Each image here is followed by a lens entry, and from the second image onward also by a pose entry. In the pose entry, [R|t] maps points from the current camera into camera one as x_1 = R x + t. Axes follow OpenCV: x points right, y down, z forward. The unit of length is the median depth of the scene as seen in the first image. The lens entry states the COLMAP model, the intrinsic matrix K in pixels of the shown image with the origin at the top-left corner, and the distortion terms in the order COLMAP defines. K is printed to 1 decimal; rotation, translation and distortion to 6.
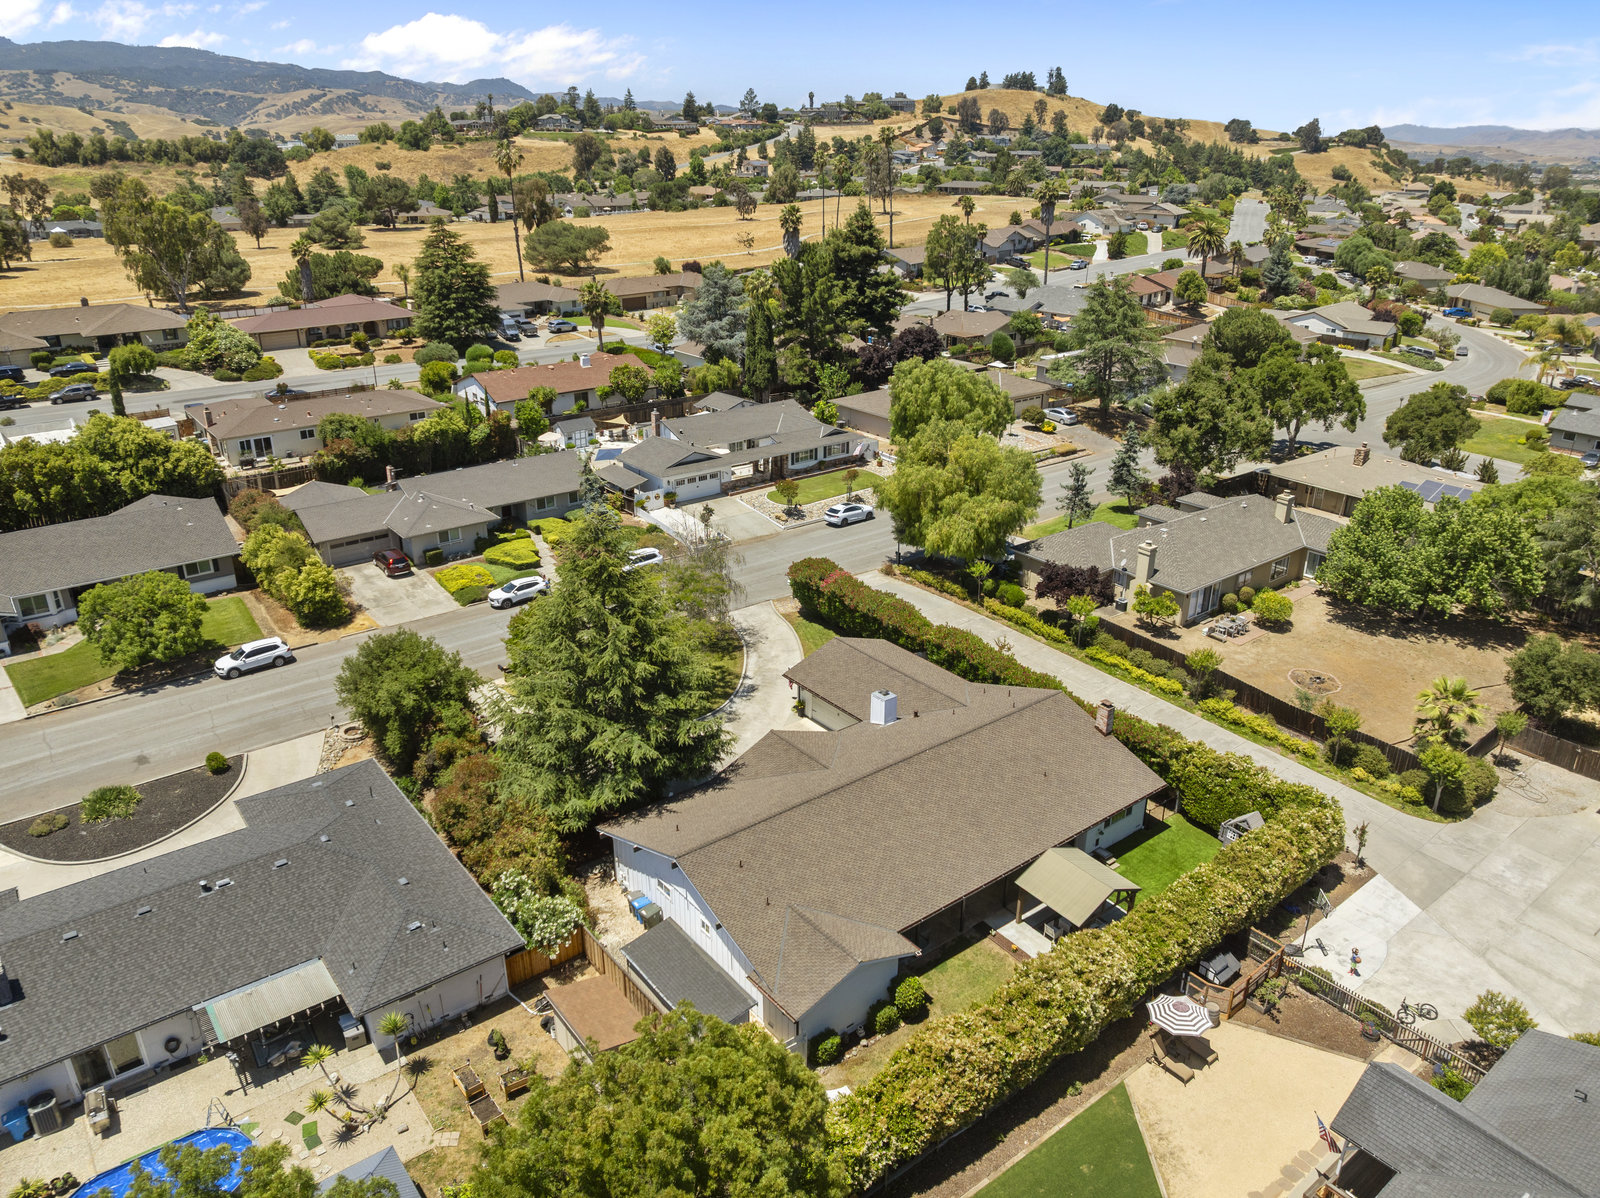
lens RADIAL K [[1113.6, 0, 808.1], [0, 1113.6, 596.9], [0, 0, 1]] dist [-0.054410, 0.020140]
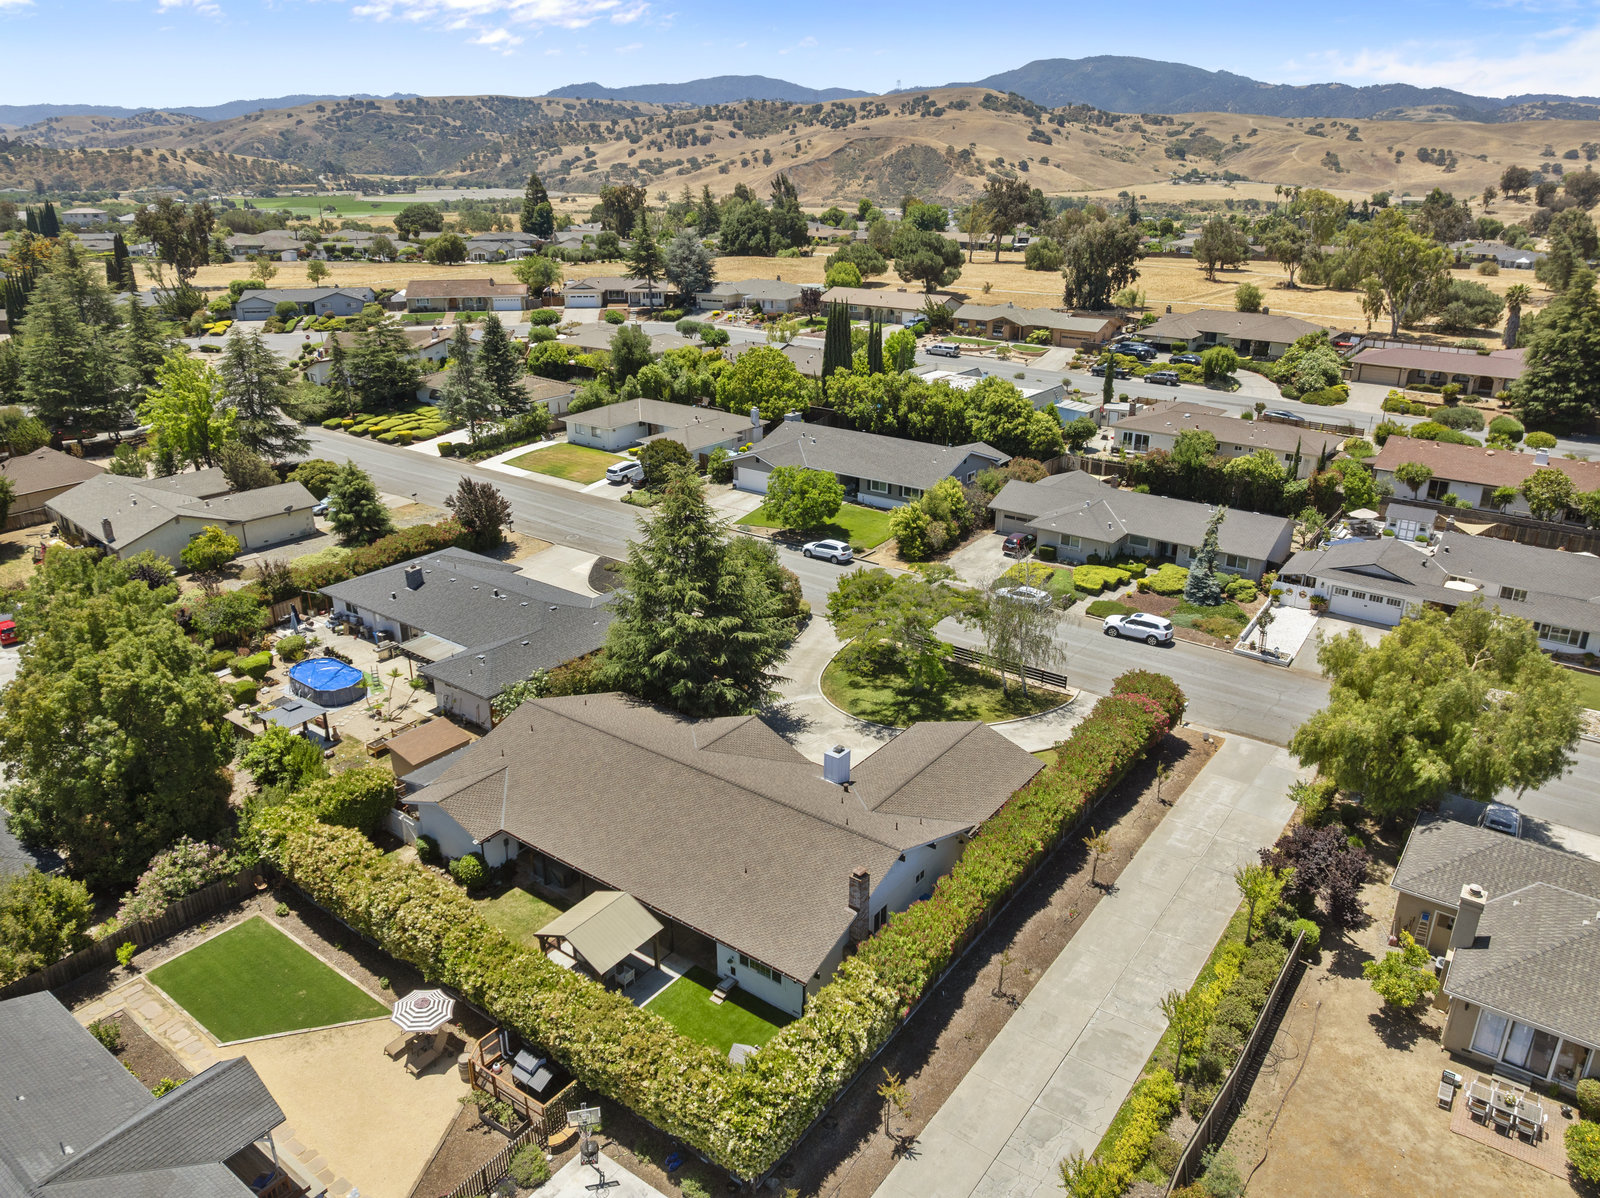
lens RADIAL K [[1113.6, 0, 808.1], [0, 1113.6, 596.9], [0, 0, 1]] dist [-0.054410, 0.020140]
pose [[0.268606, 0.346646, -0.898714, 0.365317], [-0.371240, 0.898180, 0.235485, -0.102888], [0.888837, 0.270385, 0.369946, 0.248155]]
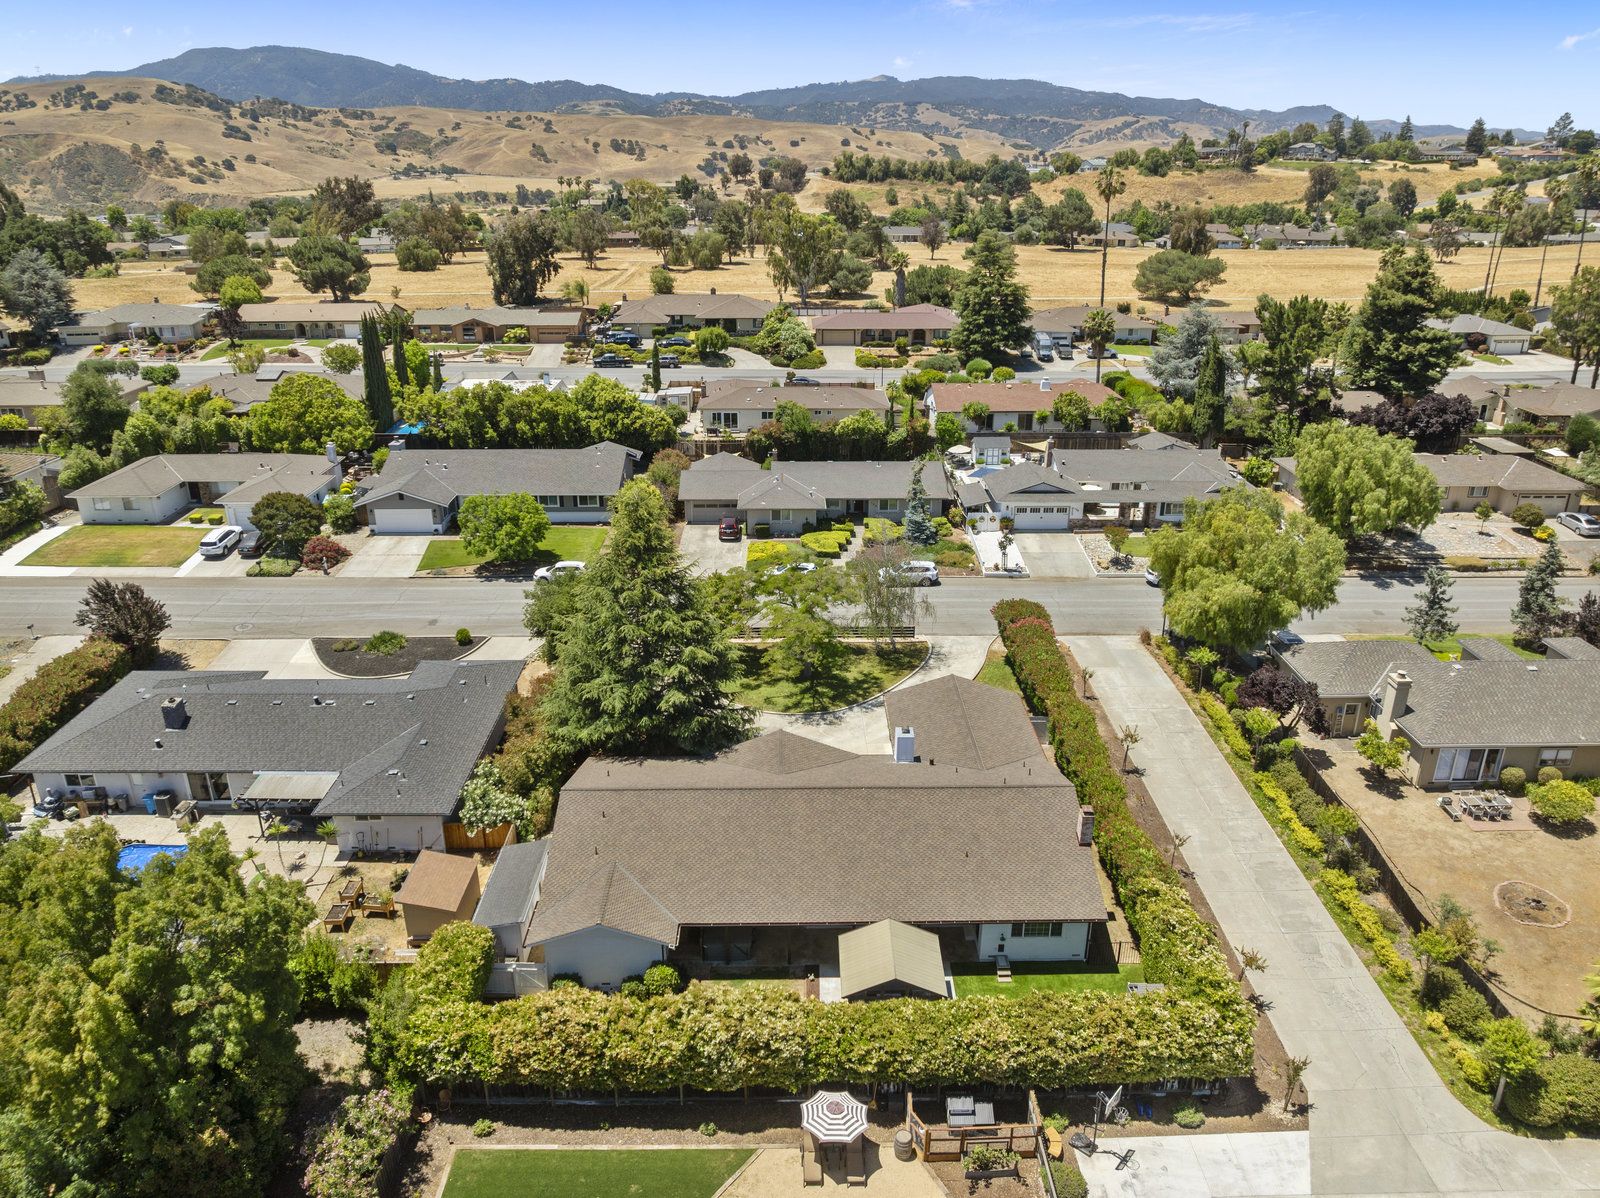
lens RADIAL K [[1113.6, 0, 808.1], [0, 1113.6, 596.9], [0, 0, 1]] dist [-0.054410, 0.020140]
pose [[0.796349, 0.218742, -0.563897, 0.221003], [-0.230566, 0.971702, 0.051324, -0.024470], [0.559167, 0.089144, 0.824249, 0.057331]]
